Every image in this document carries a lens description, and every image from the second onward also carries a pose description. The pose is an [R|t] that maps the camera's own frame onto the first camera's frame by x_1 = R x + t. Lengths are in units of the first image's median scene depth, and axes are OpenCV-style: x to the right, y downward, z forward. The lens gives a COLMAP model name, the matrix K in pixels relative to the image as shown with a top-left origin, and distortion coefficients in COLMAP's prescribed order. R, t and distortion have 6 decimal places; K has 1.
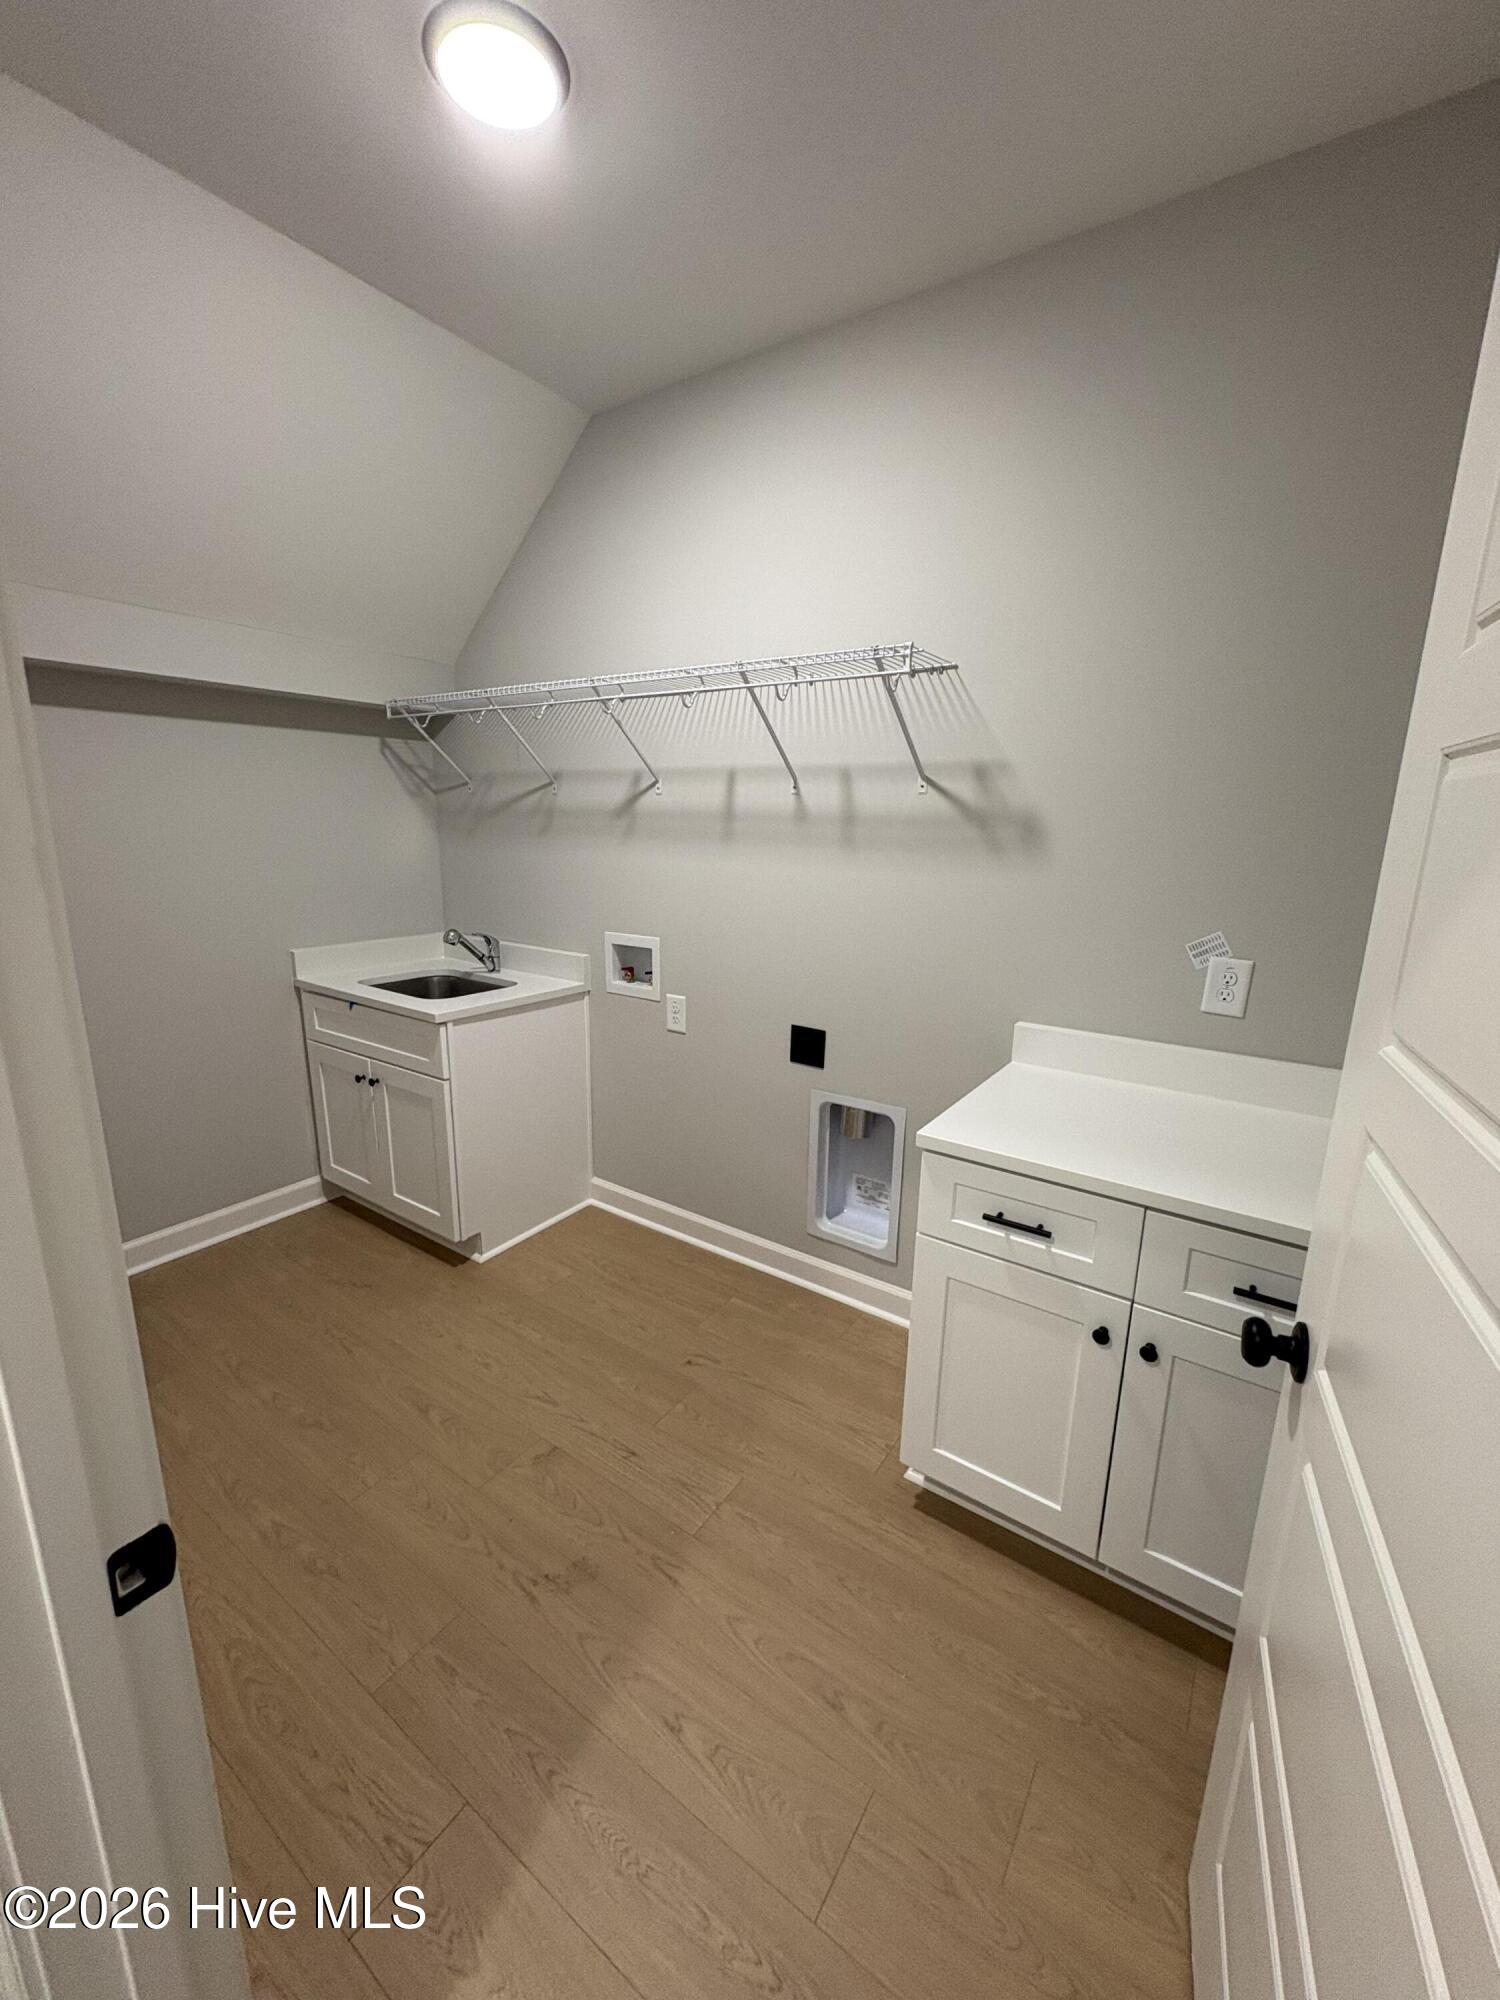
lens RADIAL K [[799.0, 0, 759.0], [0, 799.0, 1002.3], [0, 0, 1]] dist [0.000390, -0.000185]
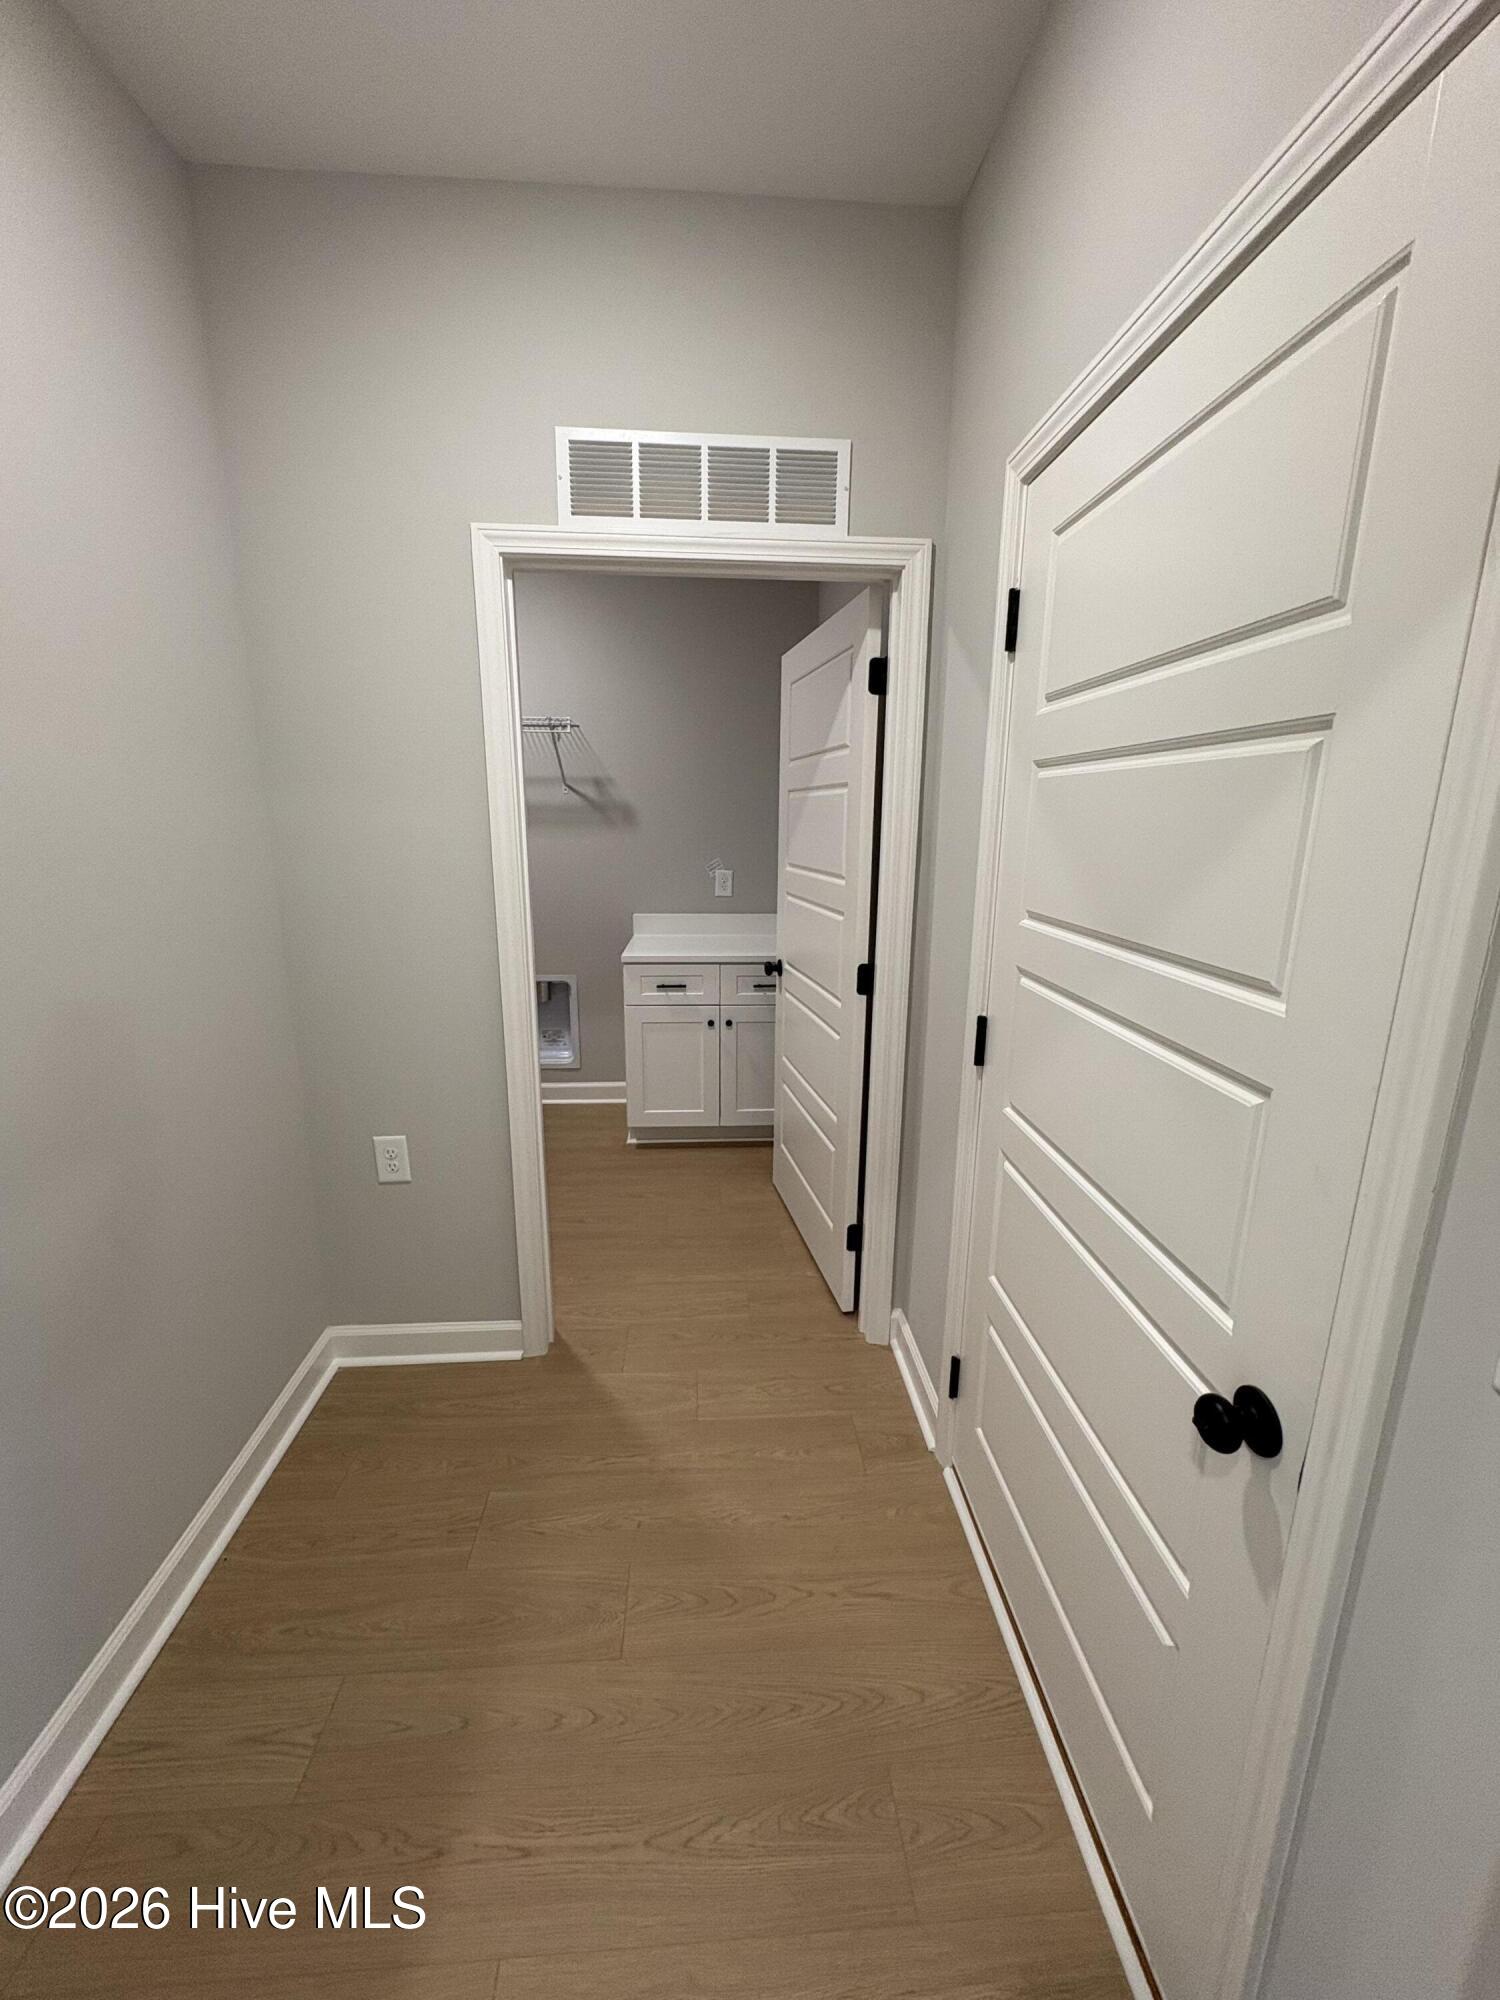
lens RADIAL K [[799.0, 0, 759.0], [0, 799.0, 1002.3], [0, 0, 1]] dist [0.000390, -0.000185]
pose [[0.790143, -0.155377, 0.592902, -0.700728], [0.144046, 0.987316, 0.066772, 0.172980], [-0.595756, 0.032645, 0.802502, -0.817964]]
